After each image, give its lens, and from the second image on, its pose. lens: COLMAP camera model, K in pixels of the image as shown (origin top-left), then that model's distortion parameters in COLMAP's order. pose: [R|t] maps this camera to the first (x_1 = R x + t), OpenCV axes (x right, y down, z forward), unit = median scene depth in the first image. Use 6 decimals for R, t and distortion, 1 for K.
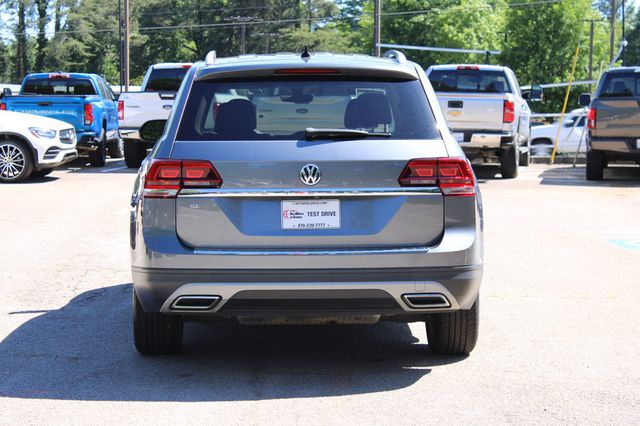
lens RADIAL K [[1537.2, 0, 323.6], [0, 1537.2, 214.7], [0, 0, 1]] dist [0.048075, 0.000000]
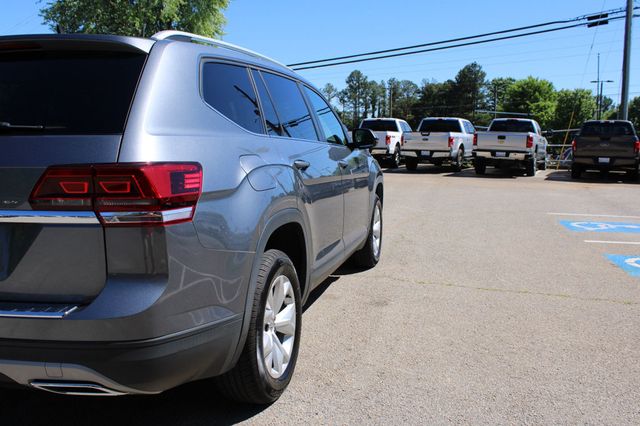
lens RADIAL K [[567.9, 0, 313.8], [0, 567.9, 217.1], [0, 0, 1]] dist [-0.150416, 0.124073]
pose [[0.955464, 0.042482, -0.292034, 0.070546], [-0.024994, 0.997678, 0.063357, -0.010131], [0.294047, -0.053237, 0.954307, 0.255967]]
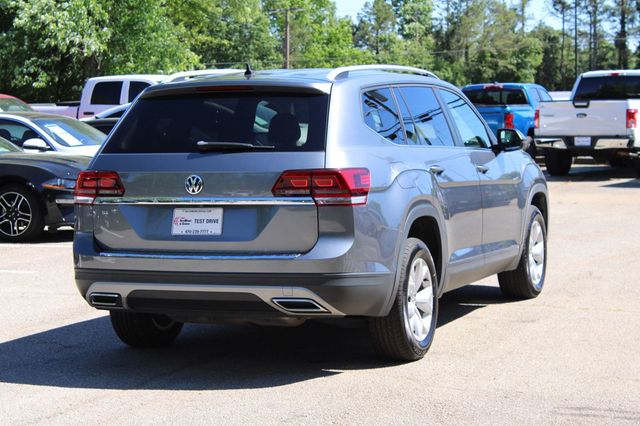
lens RADIAL K [[1537.2, 0, 319.2], [0, 1537.2, 213.2], [0, 0, 1]] dist [0.048075, 0.000000]
pose [[0.918008, 0.012766, -0.396355, 0.155529], [-0.014996, 0.999884, -0.002527, -0.001454], [0.396277, 0.008264, 0.918094, 0.013179]]
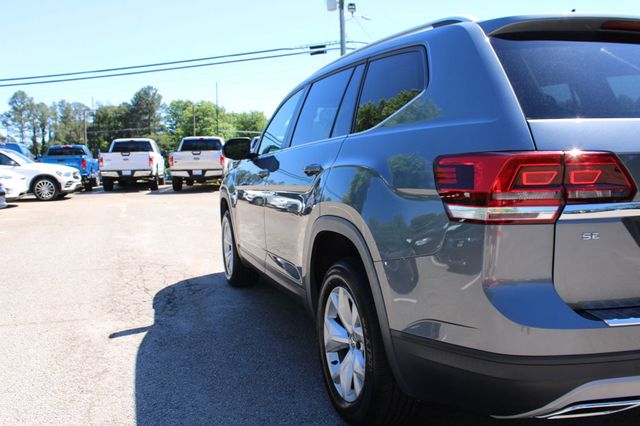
lens RADIAL K [[567.9, 0, 320.0], [0, 567.9, 214.6], [0, 0, 1]] dist [-0.150416, 0.124073]
pose [[0.959246, -0.045700, 0.278854, -0.071687], [0.040698, 0.998890, 0.023704, -0.006765], [-0.279628, -0.011389, 0.960041, 0.262083]]
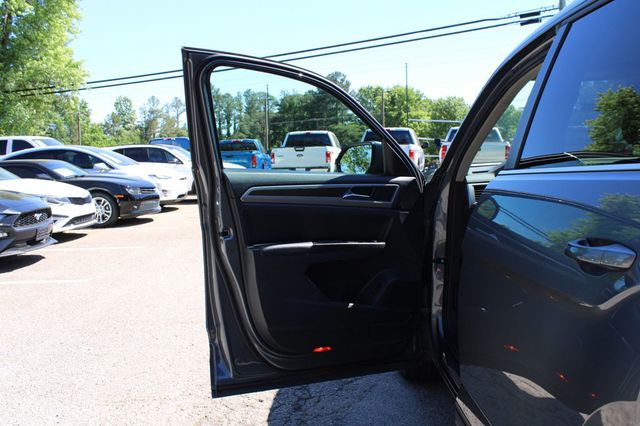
lens RADIAL K [[626.1, 0, 317.4], [0, 626.1, 212.9], [0, 0, 1]] dist [-0.093632, 0.000000]
pose [[0.998714, -0.026540, -0.043186, -0.058443], [0.027190, 0.999525, 0.014525, -0.016983], [0.042780, -0.015681, 0.998961, 0.328952]]
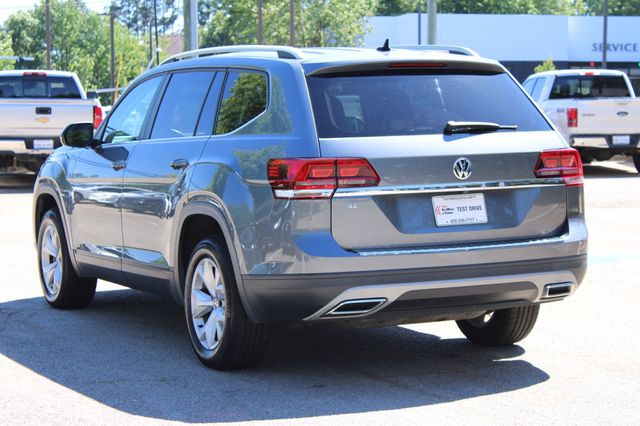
lens RADIAL K [[1537.2, 0, 320.1], [0, 1537.2, 213.2], [0, 0, 1]] dist [0.048075, 0.000000]
pose [[0.914577, -0.043399, 0.402076, -0.151428], [0.046500, 0.998916, 0.002049, -0.001253], [-0.401729, 0.016822, 0.915604, 0.042552]]
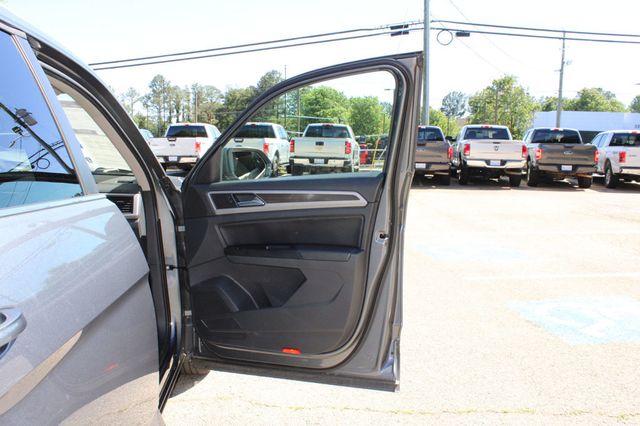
lens RADIAL K [[548.2, 0, 315.8], [0, 548.2, 217.0], [0, 0, 1]] dist [-0.144685, 0.074730]
pose [[0.998667, -0.001925, 0.051571, 0.047812], [-0.001006, 0.998389, 0.056735, -0.021216], [-0.051597, -0.056711, 0.997056, 0.343262]]
